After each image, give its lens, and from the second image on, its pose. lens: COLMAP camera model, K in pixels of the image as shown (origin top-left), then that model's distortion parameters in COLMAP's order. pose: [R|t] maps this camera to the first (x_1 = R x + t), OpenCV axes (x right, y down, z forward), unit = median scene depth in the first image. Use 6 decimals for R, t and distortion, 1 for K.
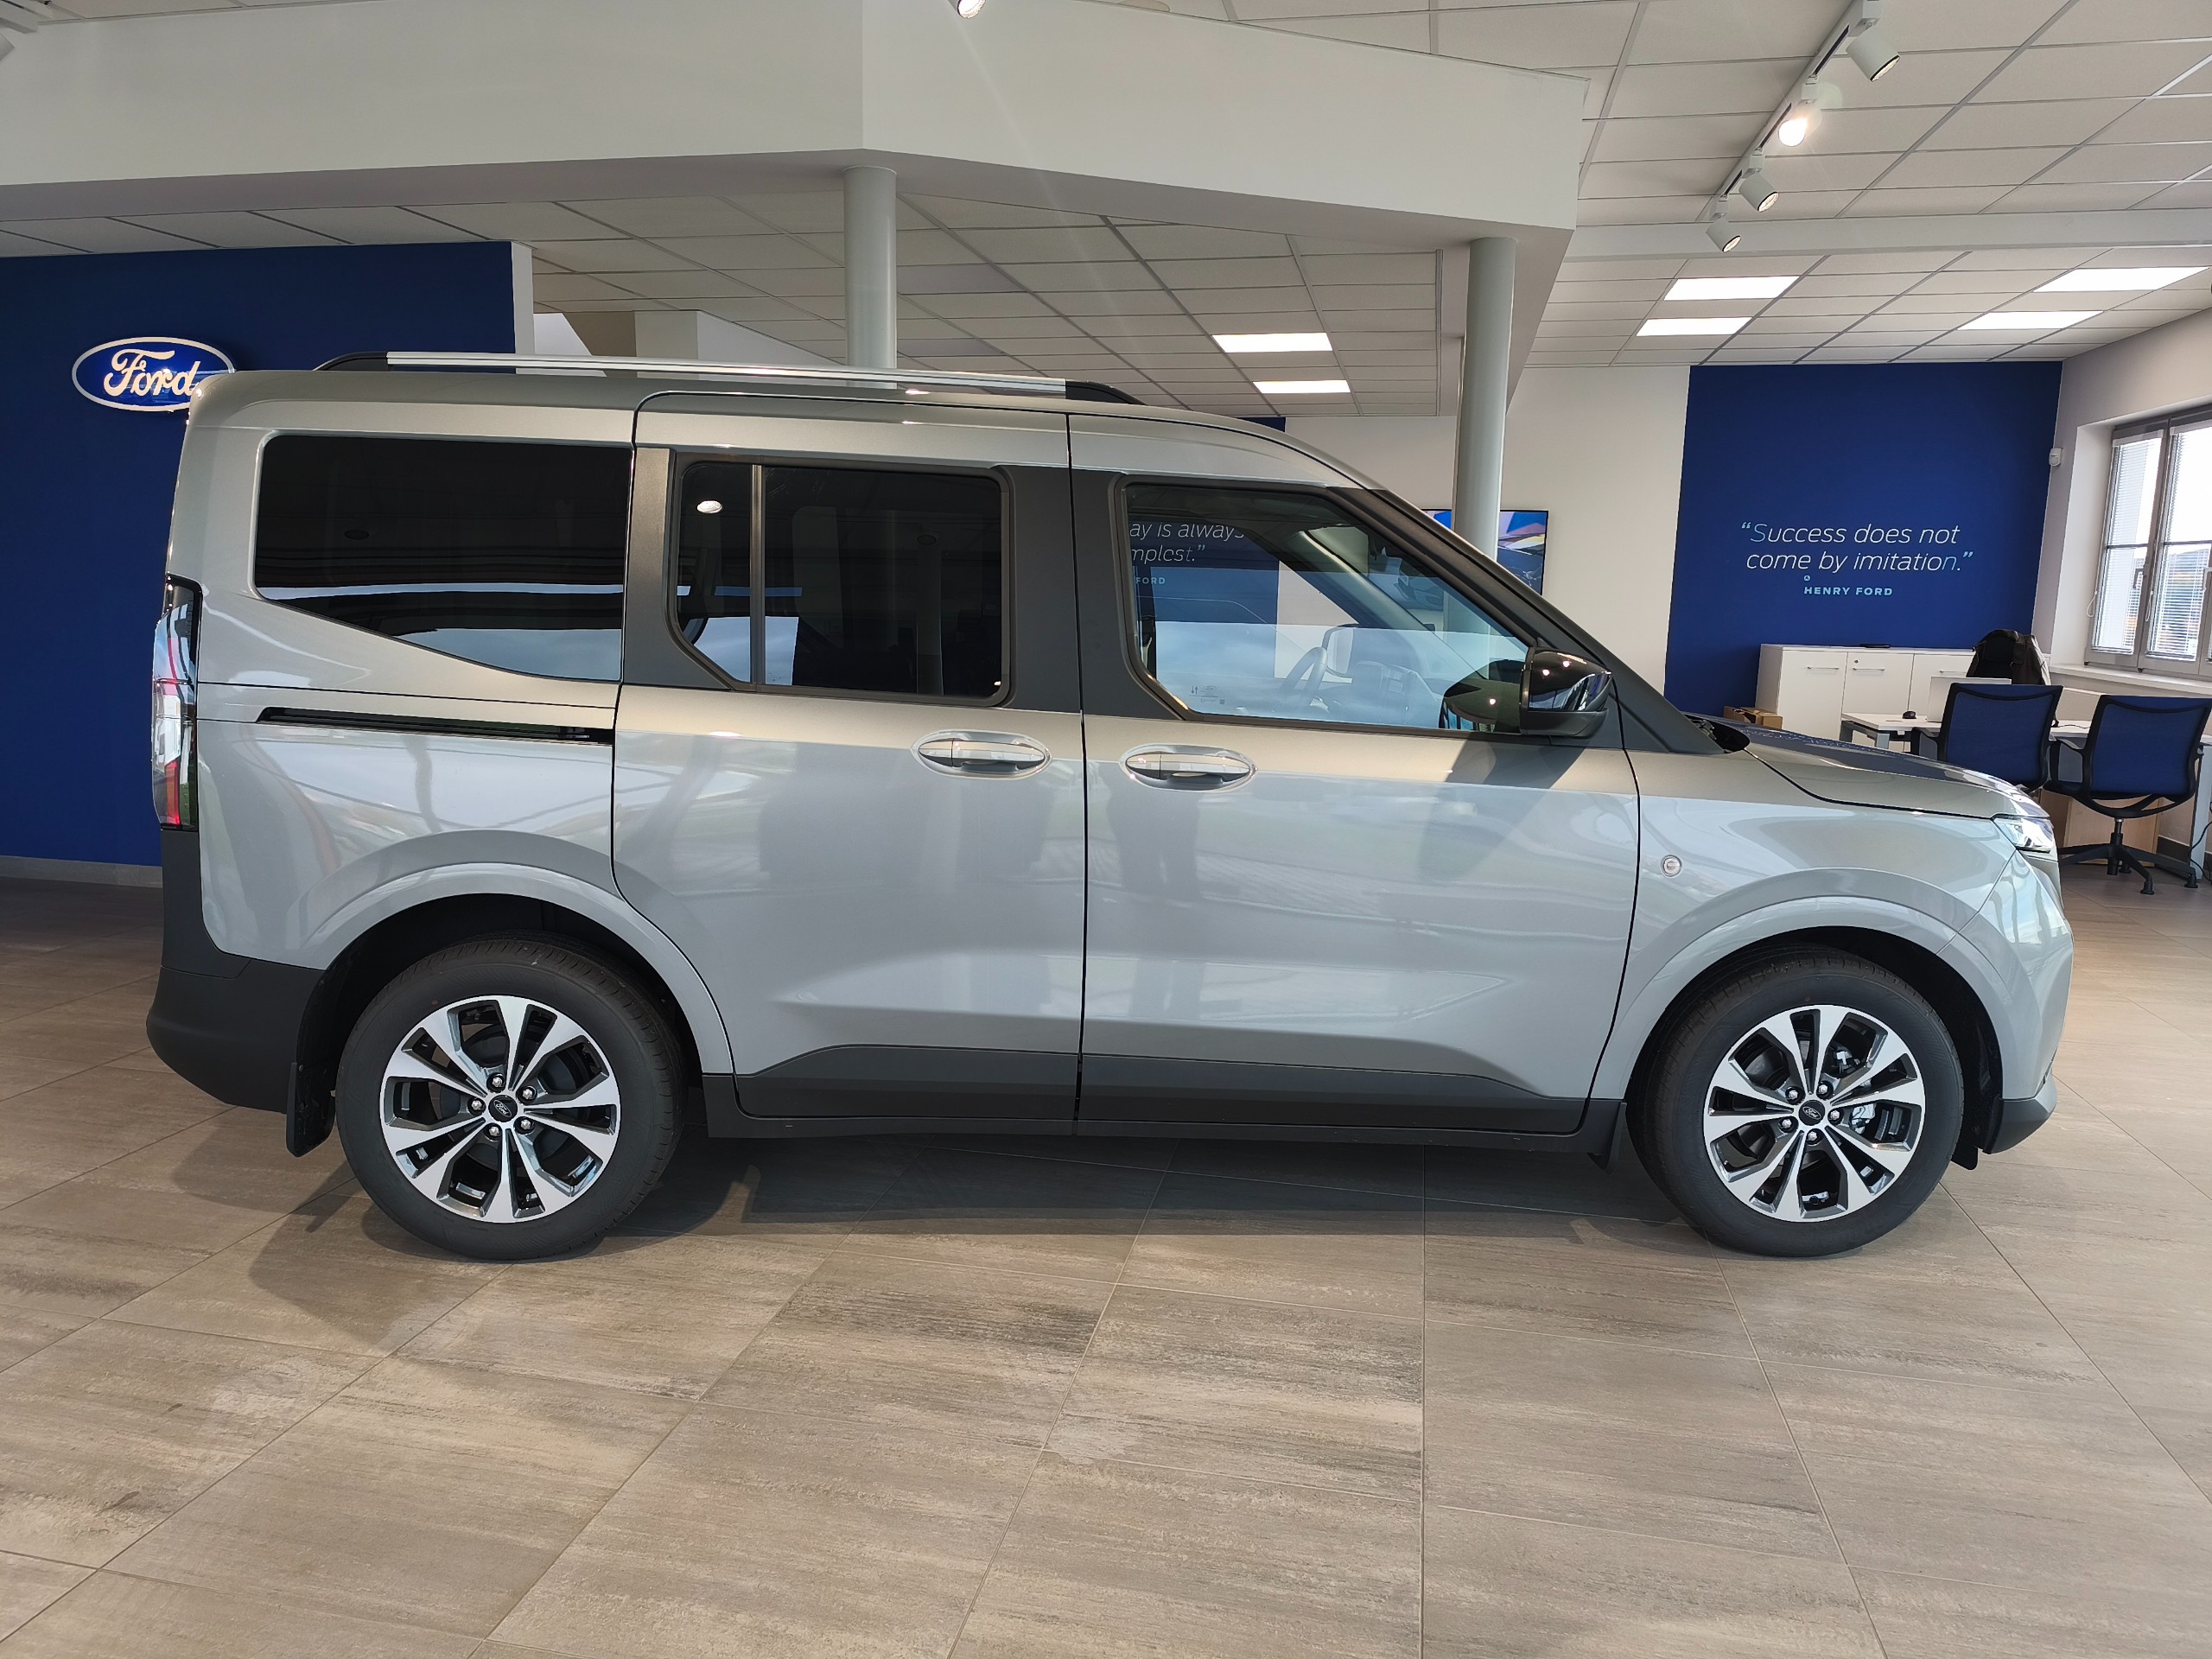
lens RADIAL K [[1508.5, 0, 1107.3], [0, 1508.5, 845.4], [0, 0, 1]] dist [0.024388, -0.027079]
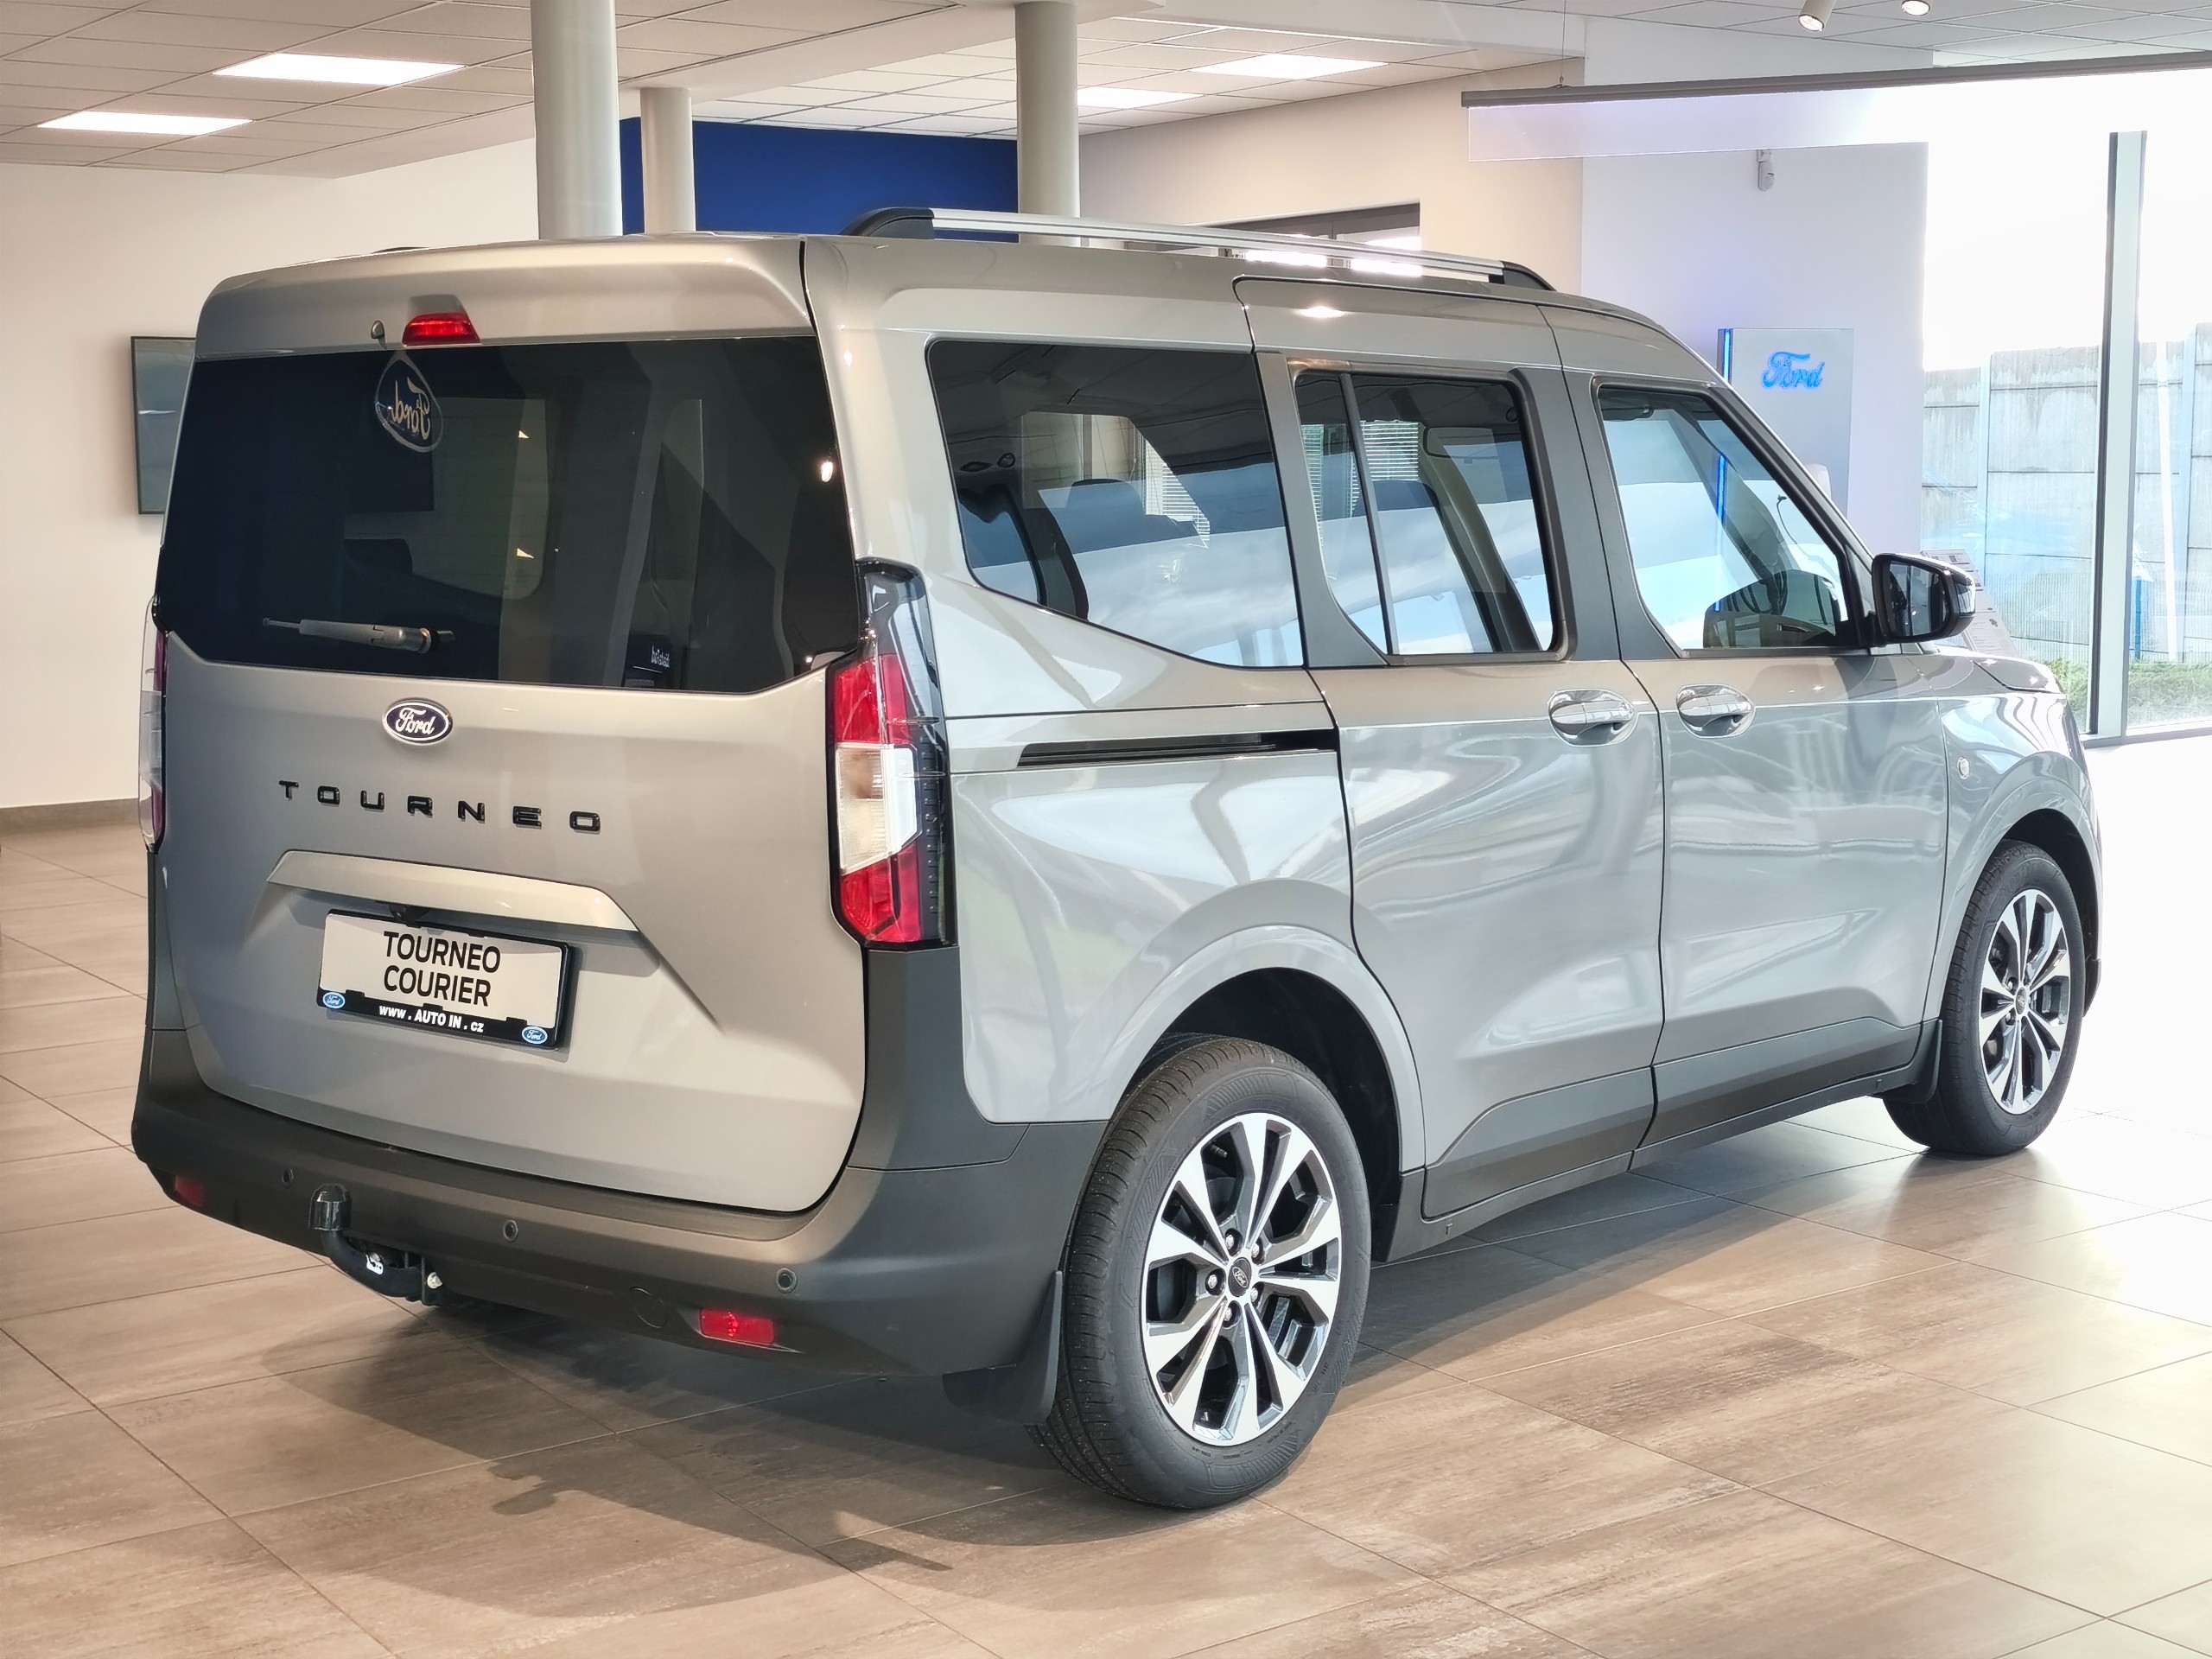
lens RADIAL K [[3017.2, 0, 1108.1], [0, 3017.2, 821.2], [0, 0, 1]] dist [0.031223, 0.000000]
pose [[0.672641, -0.116004, 0.730820, -1.449106], [0.148040, 0.988765, 0.020693, -0.075803], [-0.725009, 0.094271, 0.682257, 0.060310]]
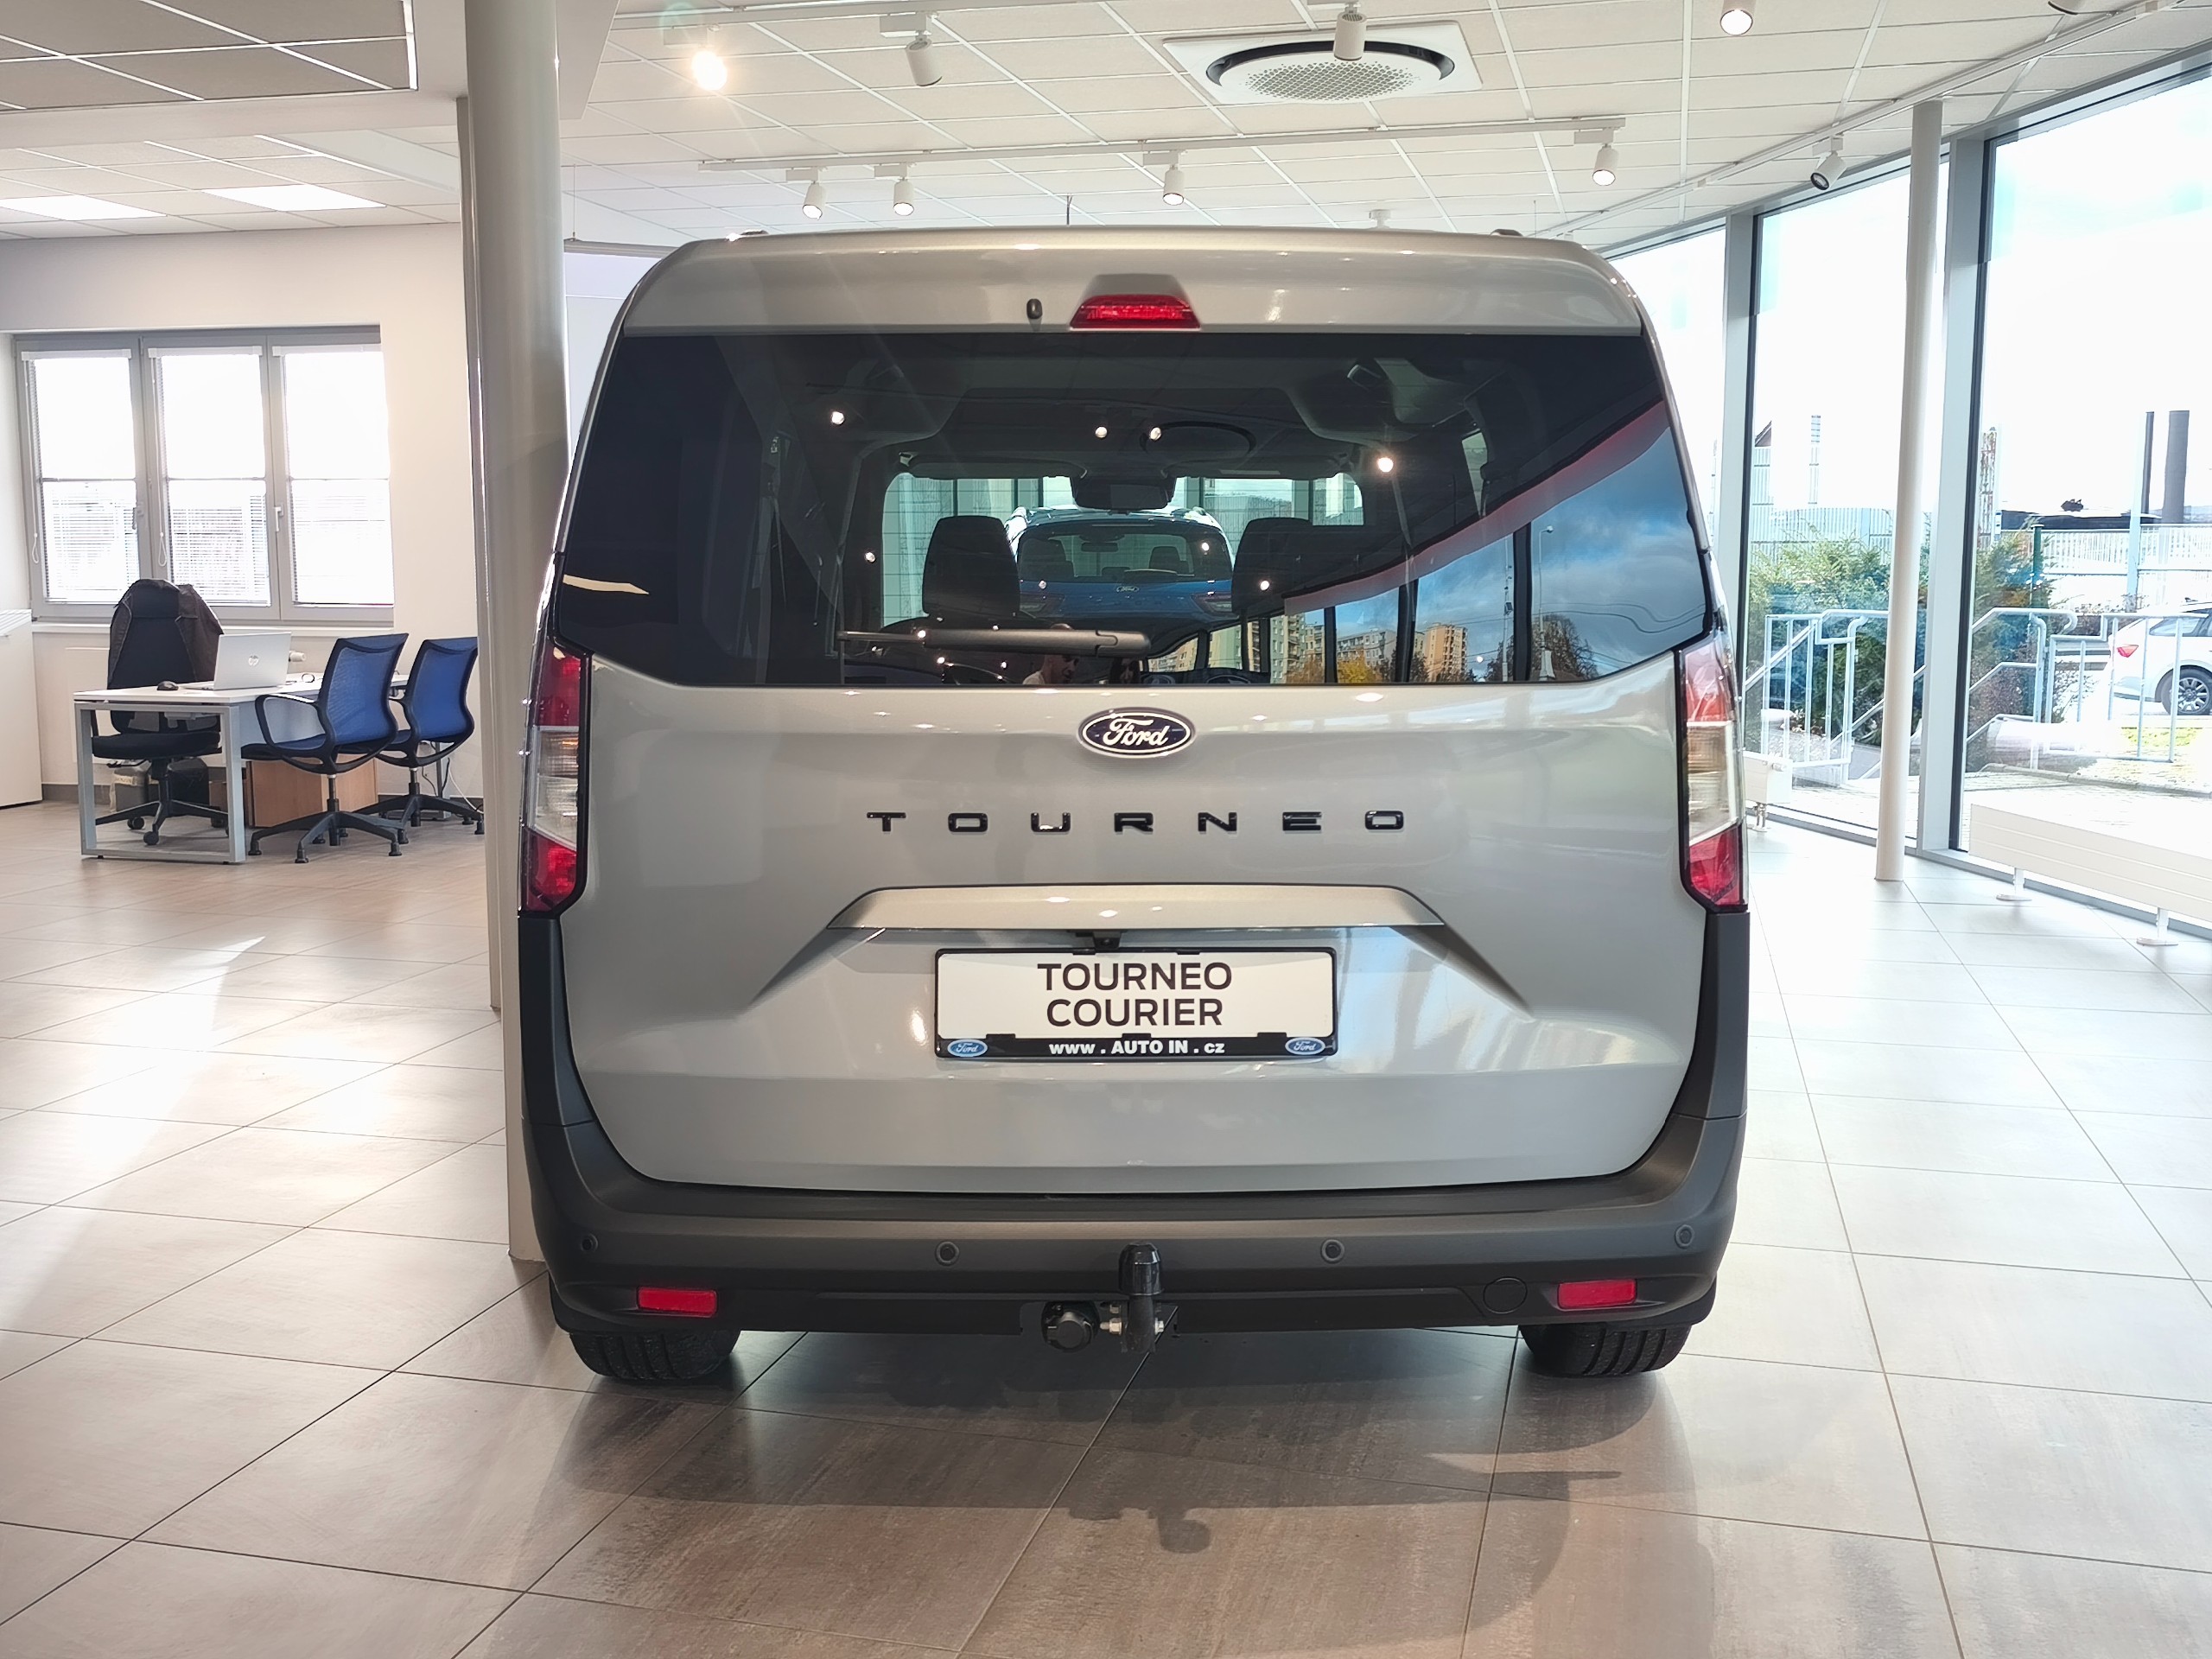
lens RADIAL K [[2051.8, 0, 1090.9], [0, 2051.8, 813.0], [0, 0, 1]] dist [0.074664, 0.000000]
pose [[0.019504, -0.141111, 0.989802, -1.519999], [0.169918, 0.976056, 0.135803, -0.227558], [-0.985265, 0.165536, 0.043014, 1.212002]]
